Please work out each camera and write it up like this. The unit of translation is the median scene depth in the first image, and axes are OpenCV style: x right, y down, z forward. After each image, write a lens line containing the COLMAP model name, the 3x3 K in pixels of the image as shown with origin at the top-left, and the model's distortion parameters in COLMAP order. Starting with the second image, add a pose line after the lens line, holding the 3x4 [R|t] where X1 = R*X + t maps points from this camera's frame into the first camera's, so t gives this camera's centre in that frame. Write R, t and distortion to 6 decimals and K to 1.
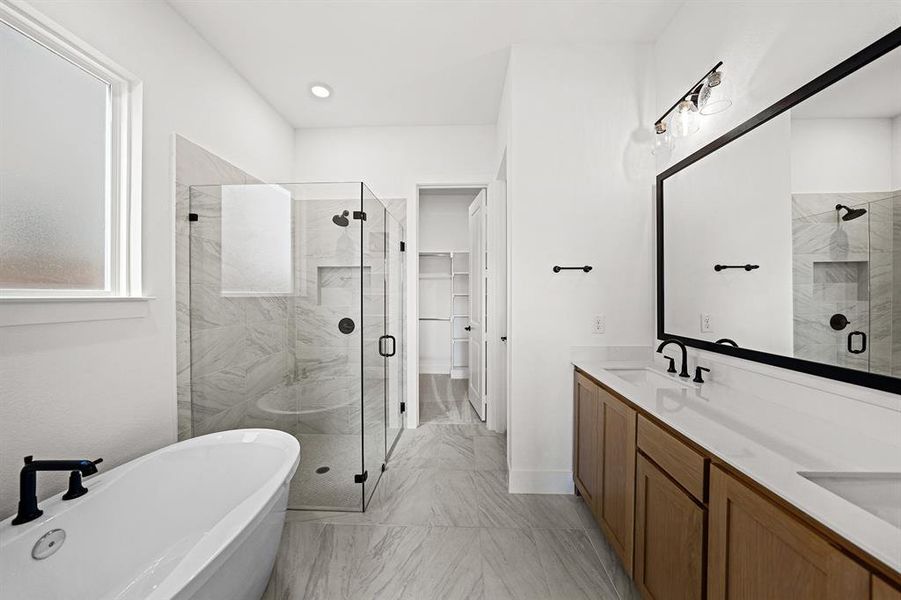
lens RADIAL K [[315.9, 0, 447.6], [0, 315.9, 299.6], [0, 0, 1]] dist [-0.018055, 0.002845]
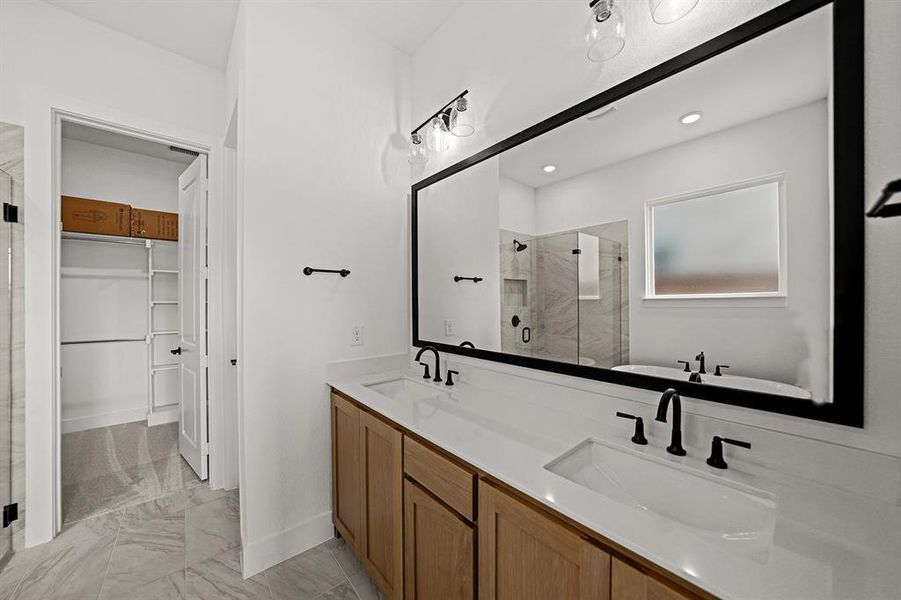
lens RADIAL K [[315.9, 0, 457.2], [0, 315.9, 301.7], [0, 0, 1]] dist [-0.018055, 0.002845]
pose [[0.714652, 0.000049, 0.699480, 0.058599], [0.010974, 0.999876, -0.011282, -0.005805], [-0.699394, 0.015739, 0.714563, 0.170932]]
